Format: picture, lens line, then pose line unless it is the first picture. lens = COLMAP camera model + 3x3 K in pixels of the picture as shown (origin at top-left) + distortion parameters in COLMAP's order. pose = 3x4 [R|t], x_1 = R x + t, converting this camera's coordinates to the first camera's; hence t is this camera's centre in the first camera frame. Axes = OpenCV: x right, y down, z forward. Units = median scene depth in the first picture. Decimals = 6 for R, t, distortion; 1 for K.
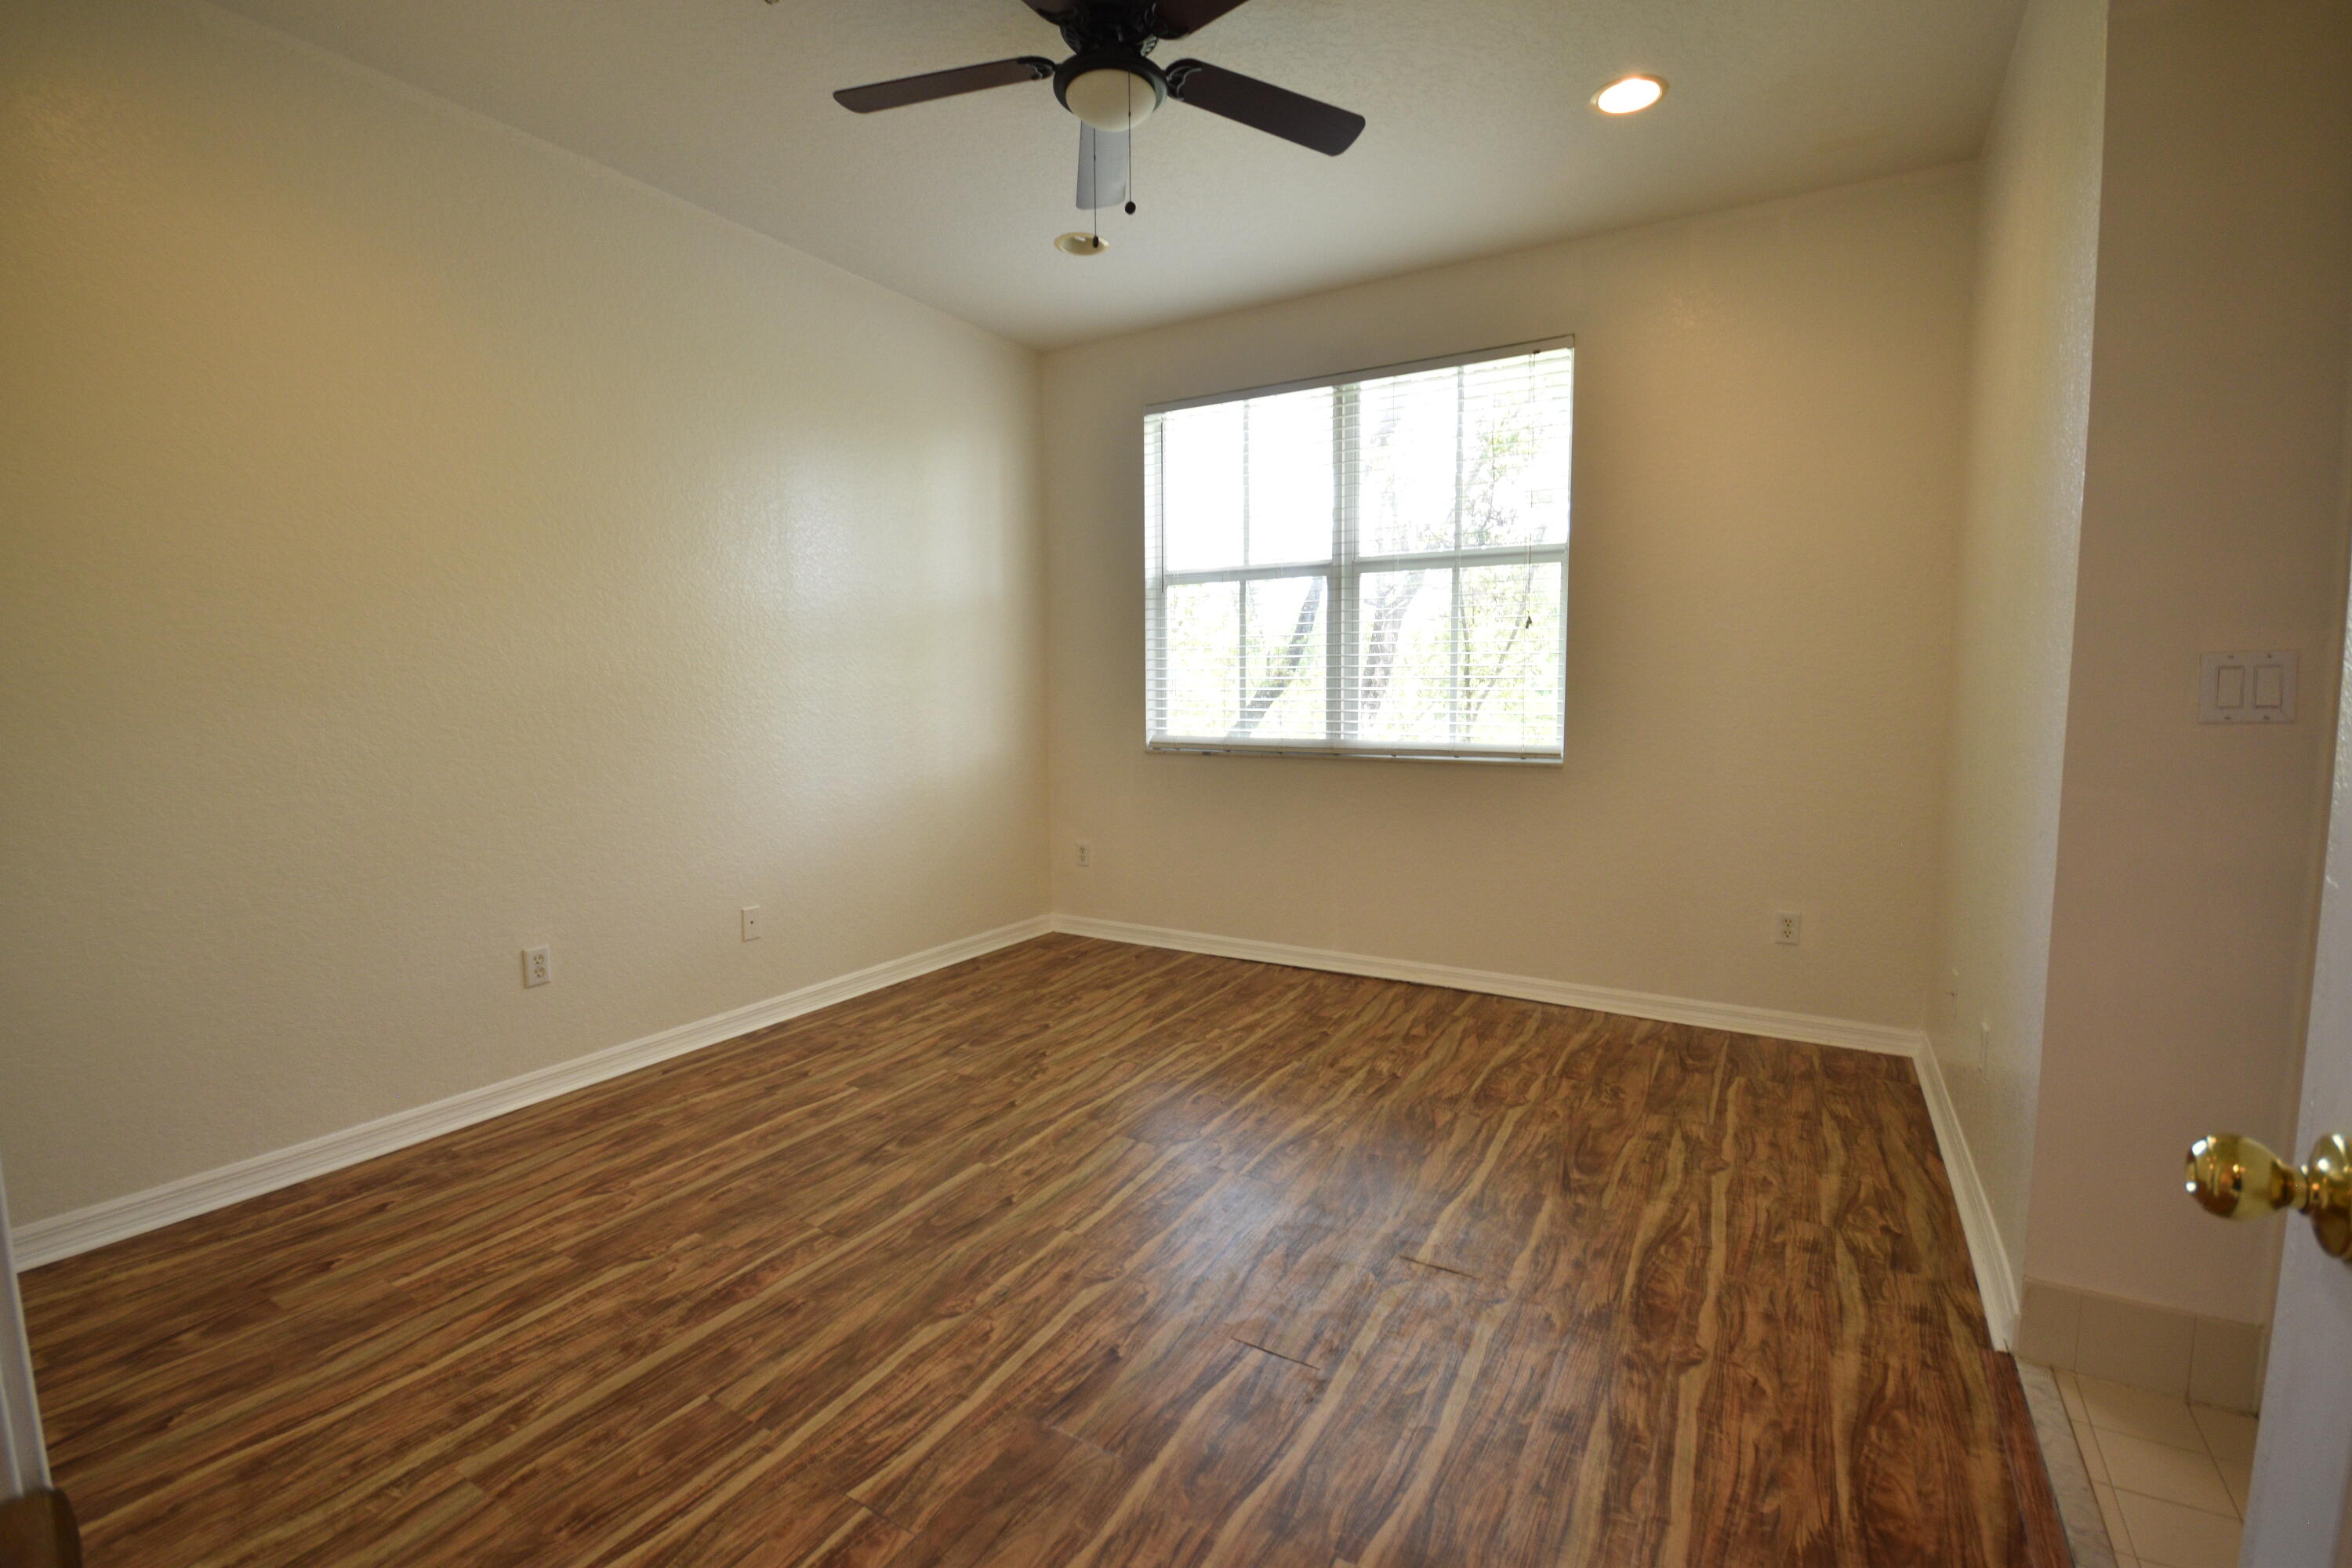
lens RADIAL K [[1032.0, 0, 1178.3], [0, 1032.0, 783.6], [0, 0, 1]] dist [-0.000467, -0.008619]
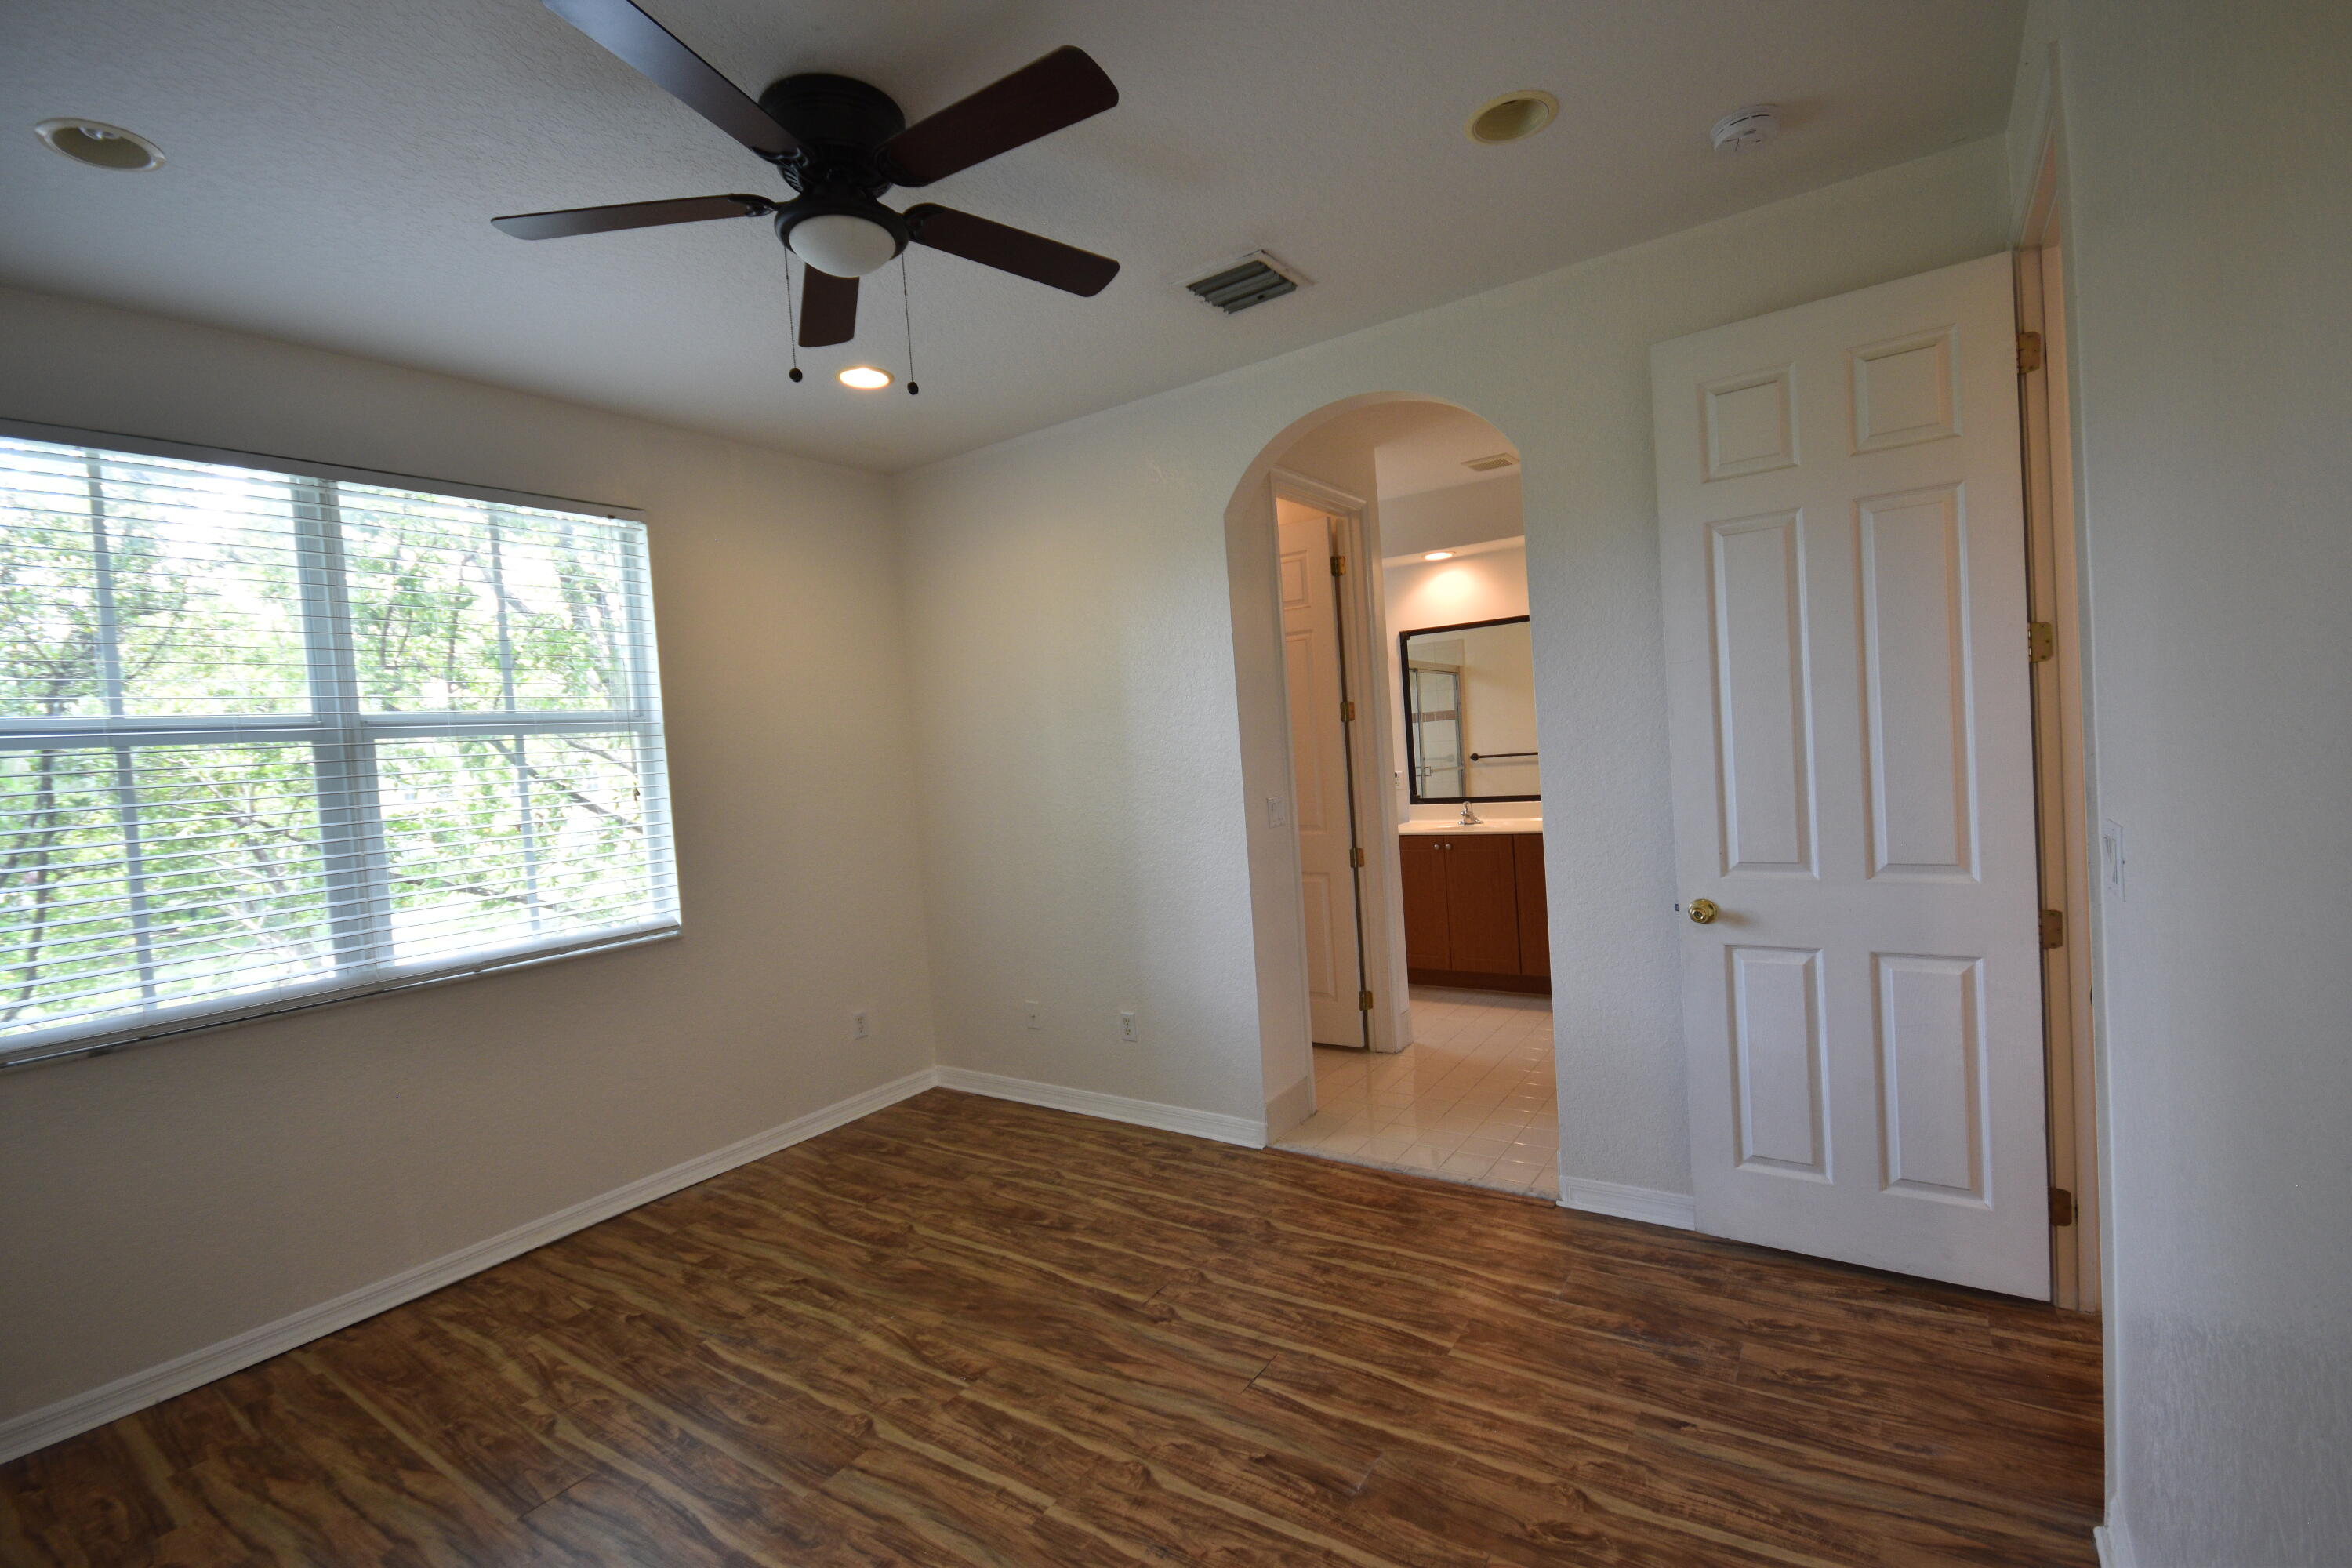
lens RADIAL K [[1022.3, 0, 1186.0], [0, 1022.3, 782.2], [0, 0, 1]] dist [0.000260, -0.006565]
pose [[0.058249, -0.033168, 0.997751, -0.871508], [0.162693, 0.986402, 0.023292, -0.164267], [-0.984956, 0.160970, 0.062853, 0.670915]]
